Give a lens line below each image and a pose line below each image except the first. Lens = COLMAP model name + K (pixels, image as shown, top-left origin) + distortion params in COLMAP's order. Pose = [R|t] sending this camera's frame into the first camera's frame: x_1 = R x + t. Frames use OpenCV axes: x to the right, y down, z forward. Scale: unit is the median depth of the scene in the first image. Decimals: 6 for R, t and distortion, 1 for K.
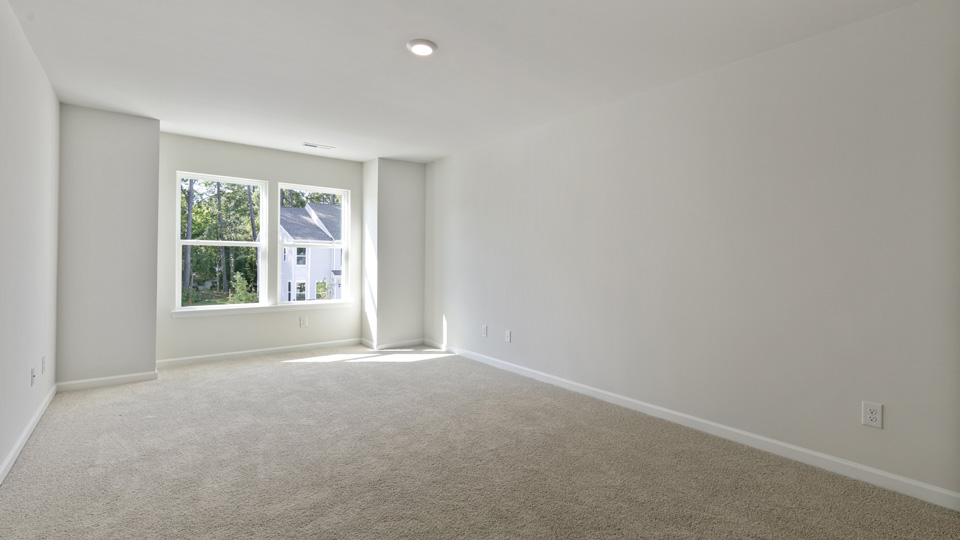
lens RADIAL K [[434.8, 0, 481.0], [0, 434.8, 263.3], [0, 0, 1]] dist [0.008528, 0.000216]
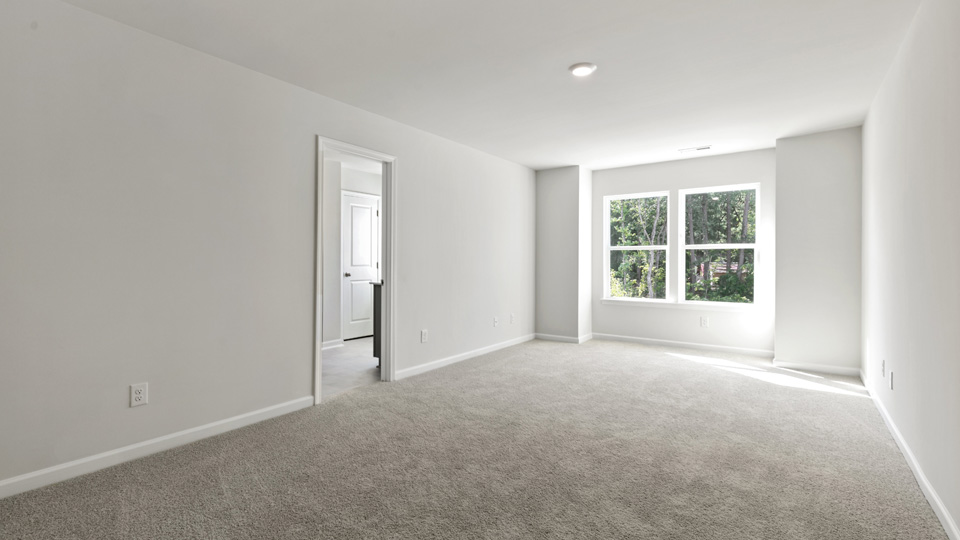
lens RADIAL K [[434.8, 0, 483.0], [0, 434.8, 267.3], [0, 0, 1]] dist [0.008528, 0.000216]
pose [[0.288961, 0.007046, -0.957315, 0.702231], [-0.005267, 0.999969, 0.005770, 0.005370], [0.957326, 0.003375, 0.288990, 0.349625]]
